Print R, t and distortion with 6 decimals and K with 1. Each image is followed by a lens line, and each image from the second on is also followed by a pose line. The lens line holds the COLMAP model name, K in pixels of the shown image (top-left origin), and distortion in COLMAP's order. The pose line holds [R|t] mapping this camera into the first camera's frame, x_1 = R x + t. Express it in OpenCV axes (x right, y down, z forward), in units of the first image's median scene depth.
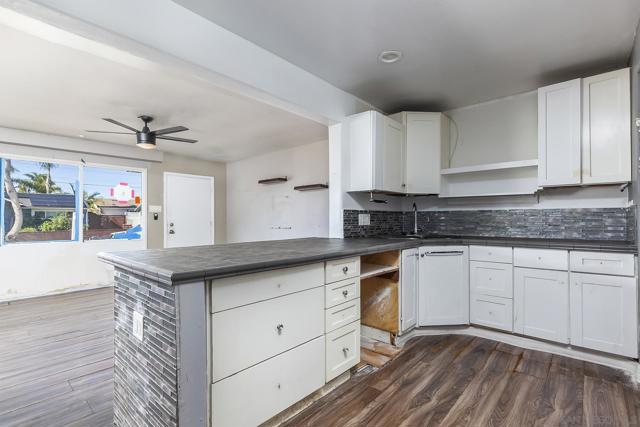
lens RADIAL K [[305.5, 0, 322.3], [0, 305.5, 214.9], [0, 0, 1]] dist [0.002135, 0.000185]
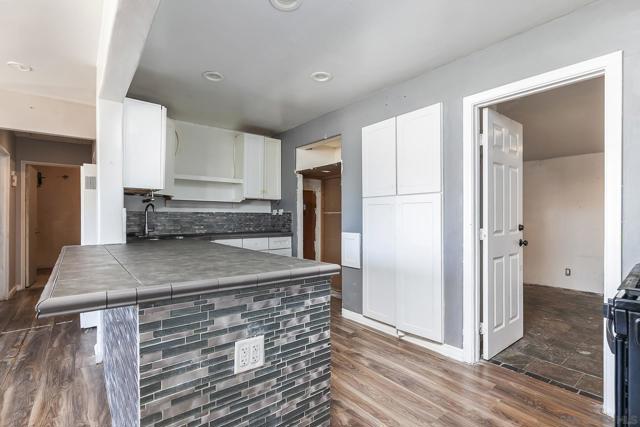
lens RADIAL K [[305.5, 0, 320.4], [0, 305.5, 215.7], [0, 0, 1]] dist [0.002135, 0.000185]
pose [[0.175072, 0.009754, 0.984507, -0.712959], [-0.006541, 0.999940, -0.008744, 0.007656], [-0.984534, -0.004909, 0.175126, 0.348784]]
